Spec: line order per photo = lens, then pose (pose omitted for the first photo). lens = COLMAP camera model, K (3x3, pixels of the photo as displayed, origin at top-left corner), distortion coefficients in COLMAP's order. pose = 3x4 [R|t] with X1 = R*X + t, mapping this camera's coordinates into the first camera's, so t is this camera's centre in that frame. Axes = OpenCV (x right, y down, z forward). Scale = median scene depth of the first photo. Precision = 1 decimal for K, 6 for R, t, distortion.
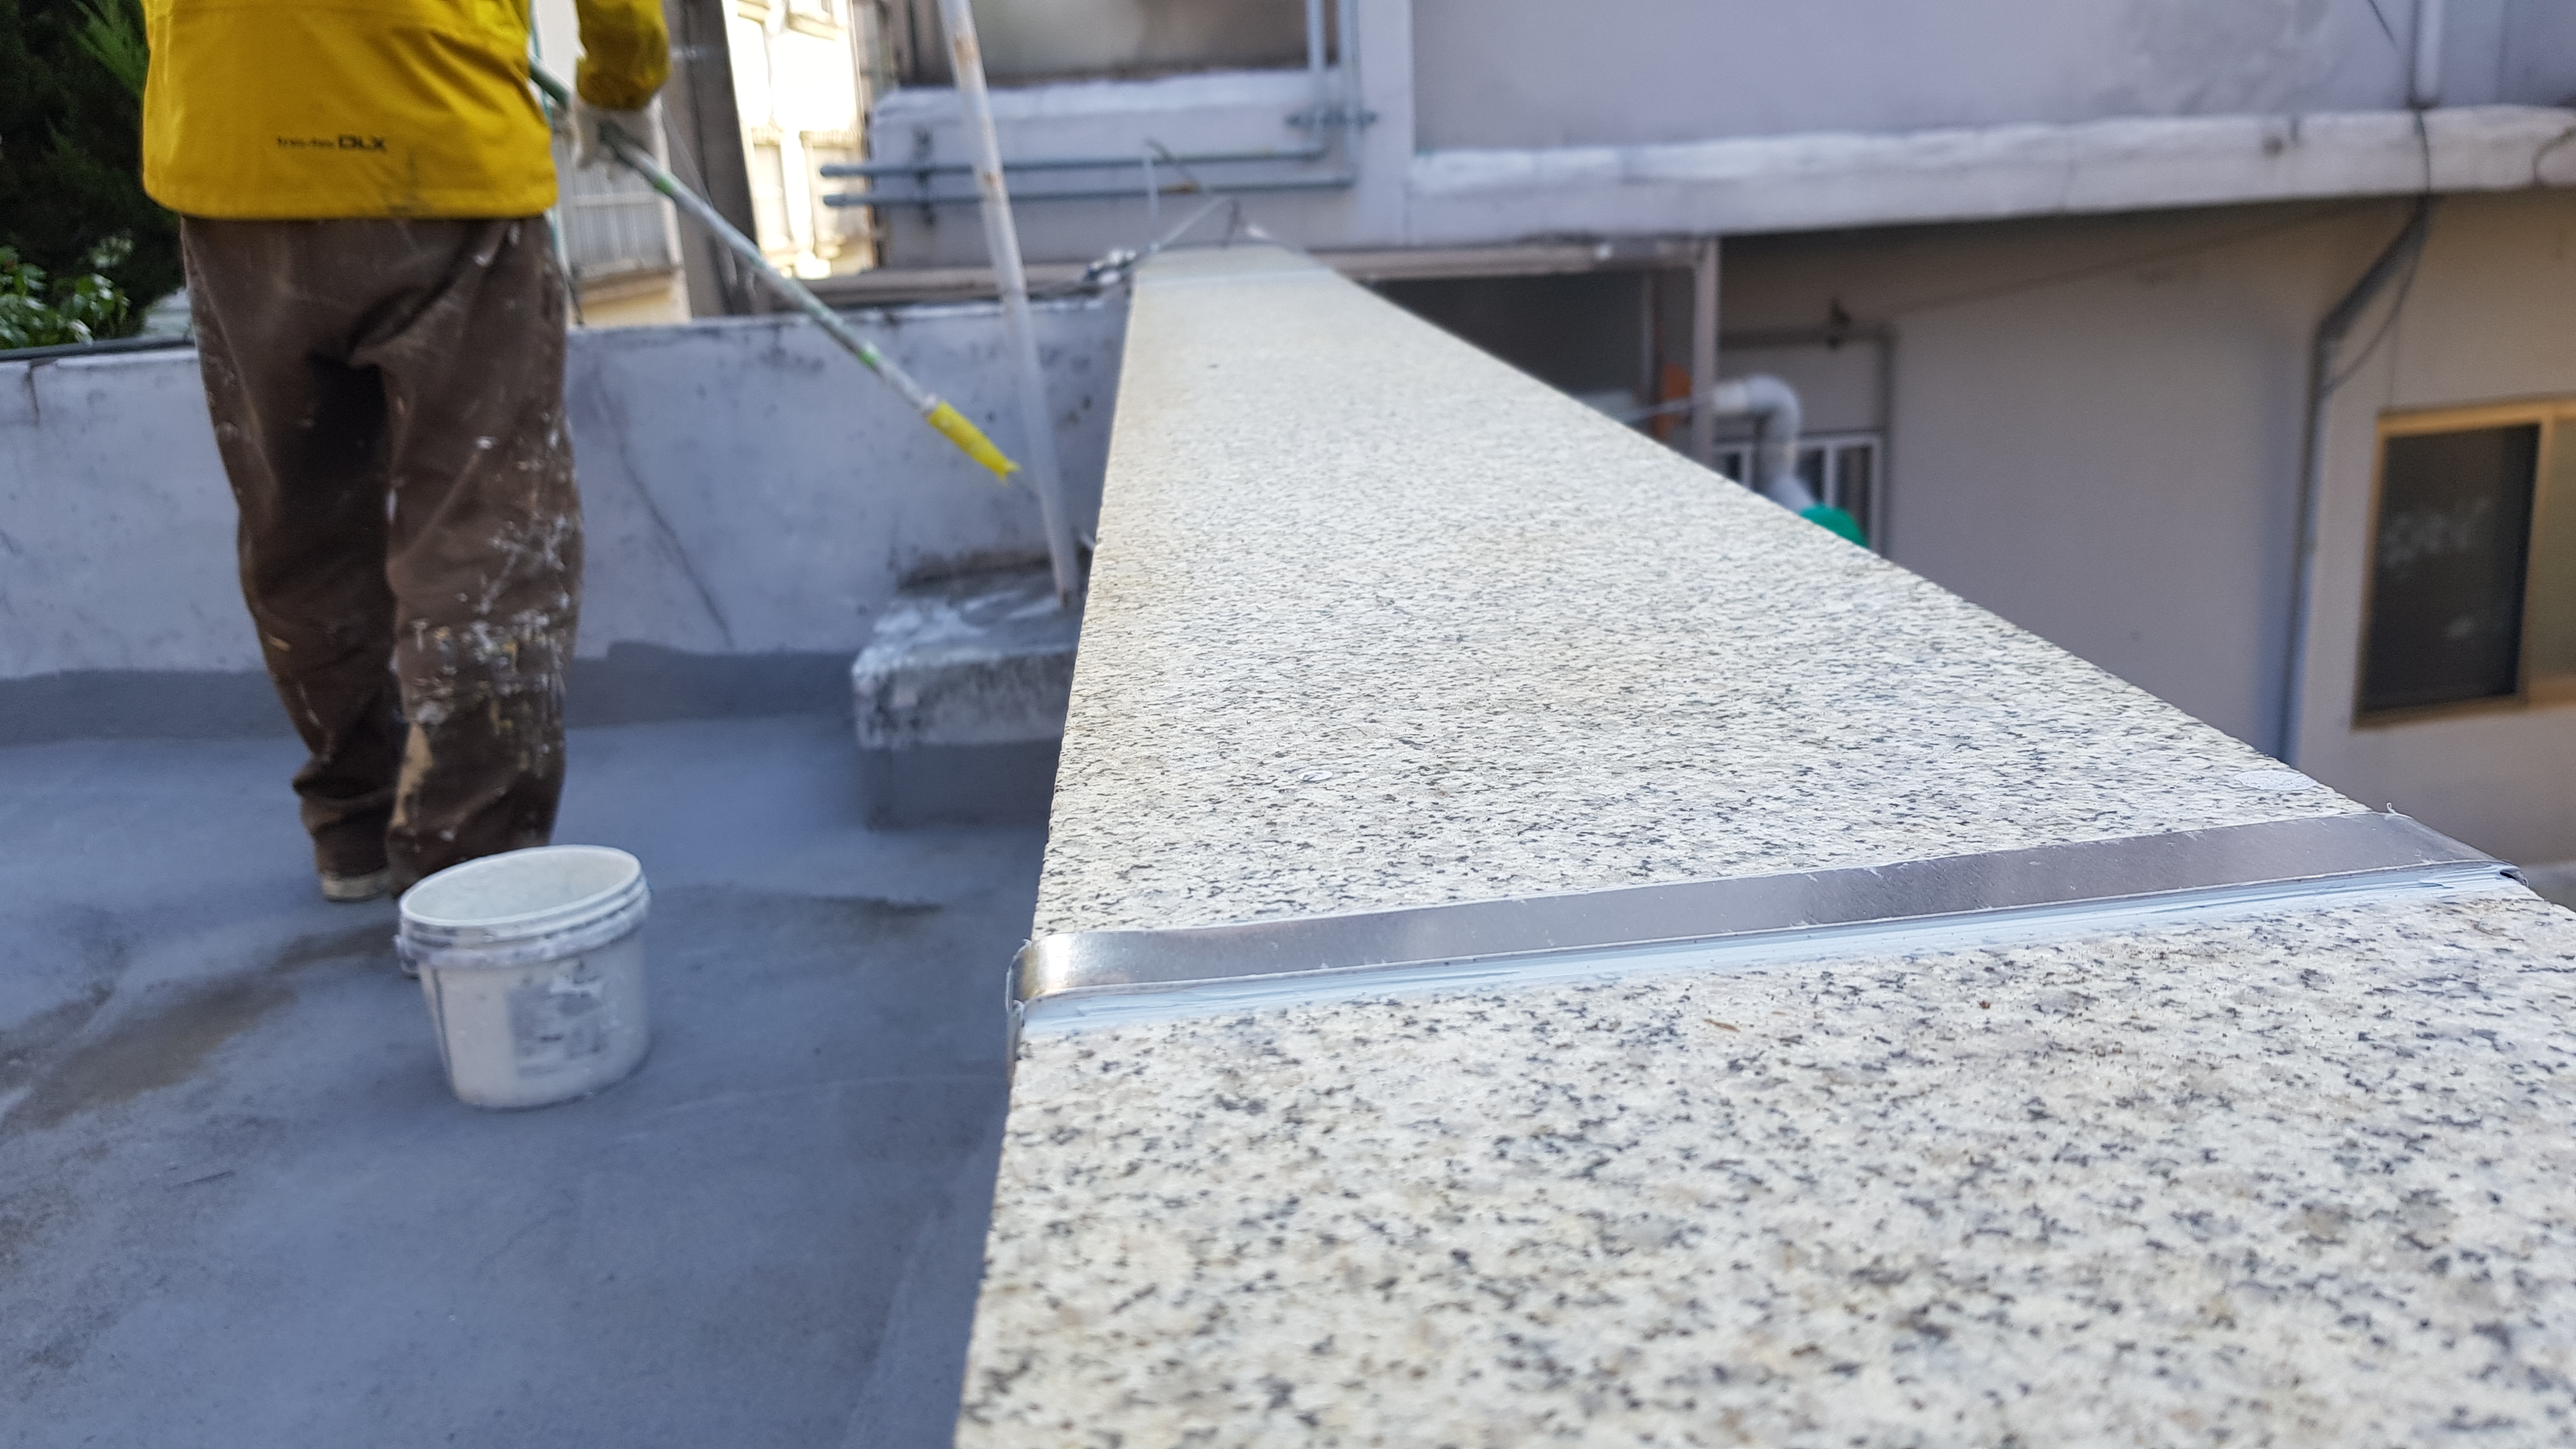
lens RADIAL K [[1992.7, 0, 1301.6], [0, 1992.7, 718.2], [0, 0, 1]] dist [0.069616, -0.099833]
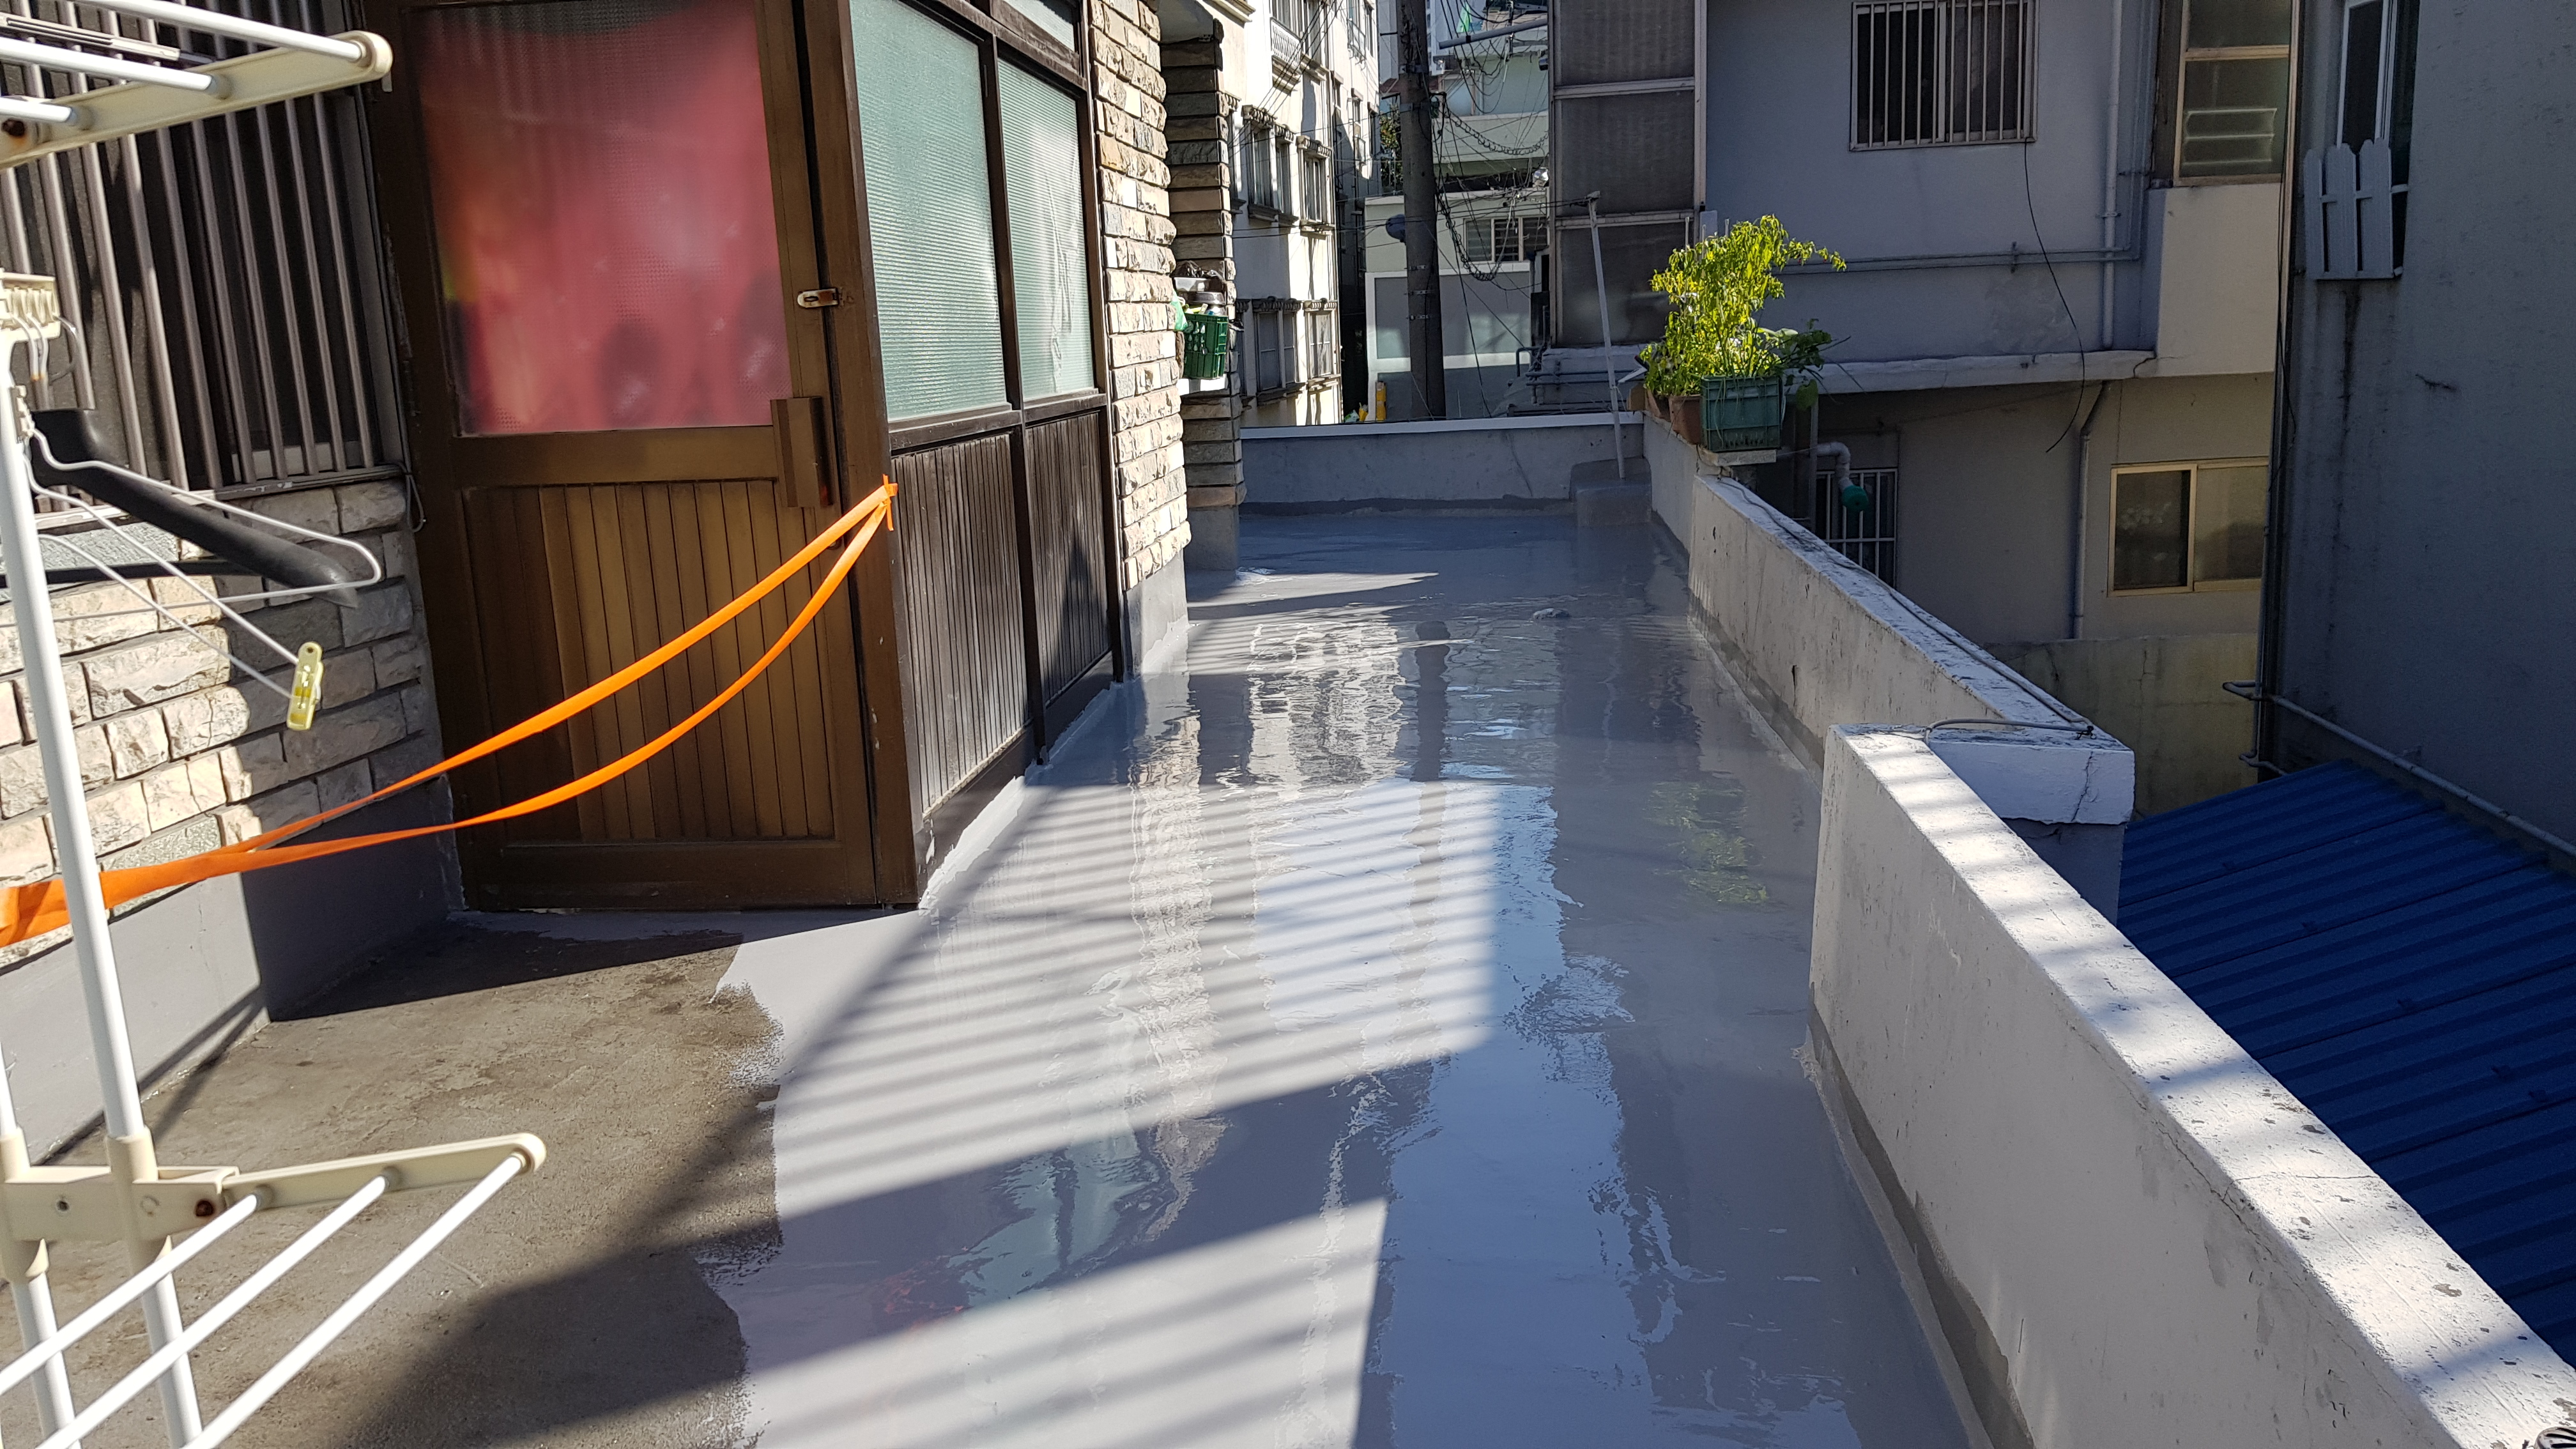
lens RADIAL K [[2007.0, 0, 1295.6], [0, 2007.0, 726.0], [0, 0, 1]] dist [0.055072, -0.102574]
pose [[0.985785, 0.035685, -0.164179, -0.053850], [-0.045019, 0.997553, -0.053485, 0.451539], [0.161869, 0.060116, 0.984980, -2.073980]]
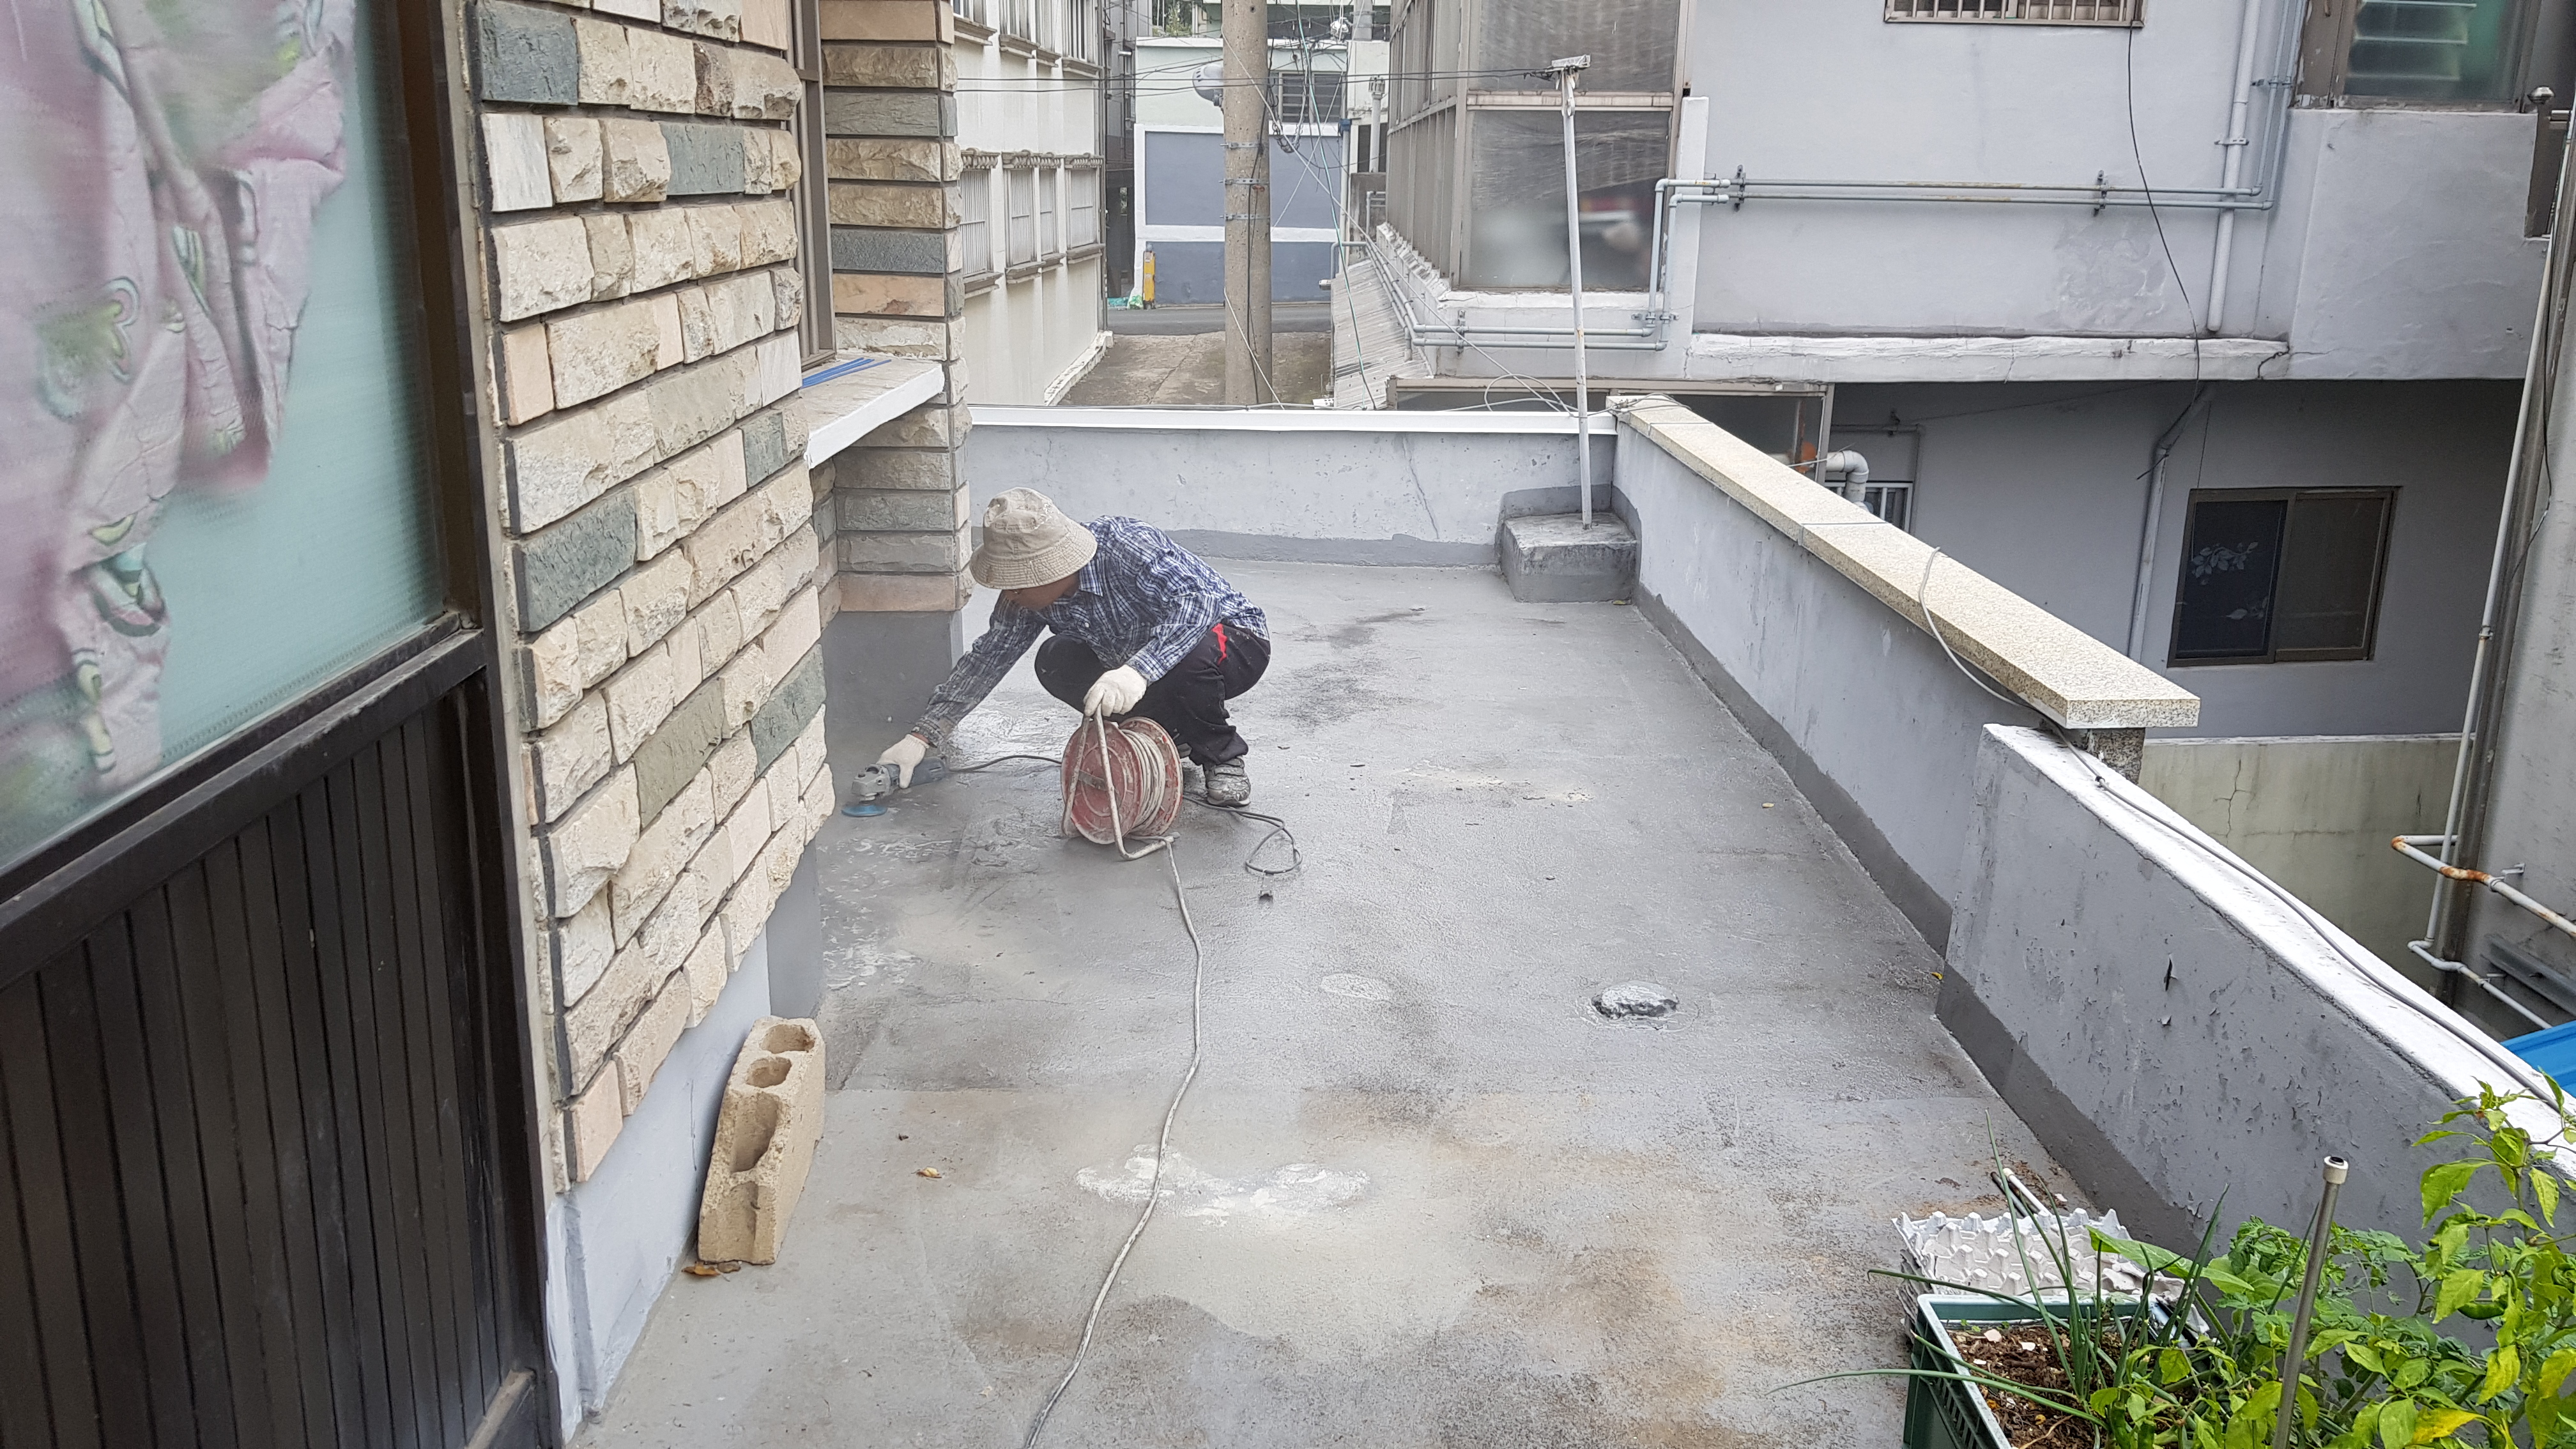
lens RADIAL K [[1992.7, 0, 1301.6], [0, 1992.7, 718.2], [0, 0, 1]] dist [0.069616, -0.099833]
pose [[0.996692, 0.075786, -0.029339, -0.251248], [-0.075600, 0.997111, 0.007414, 0.128797], [0.029816, -0.005171, 0.999542, -1.075366]]
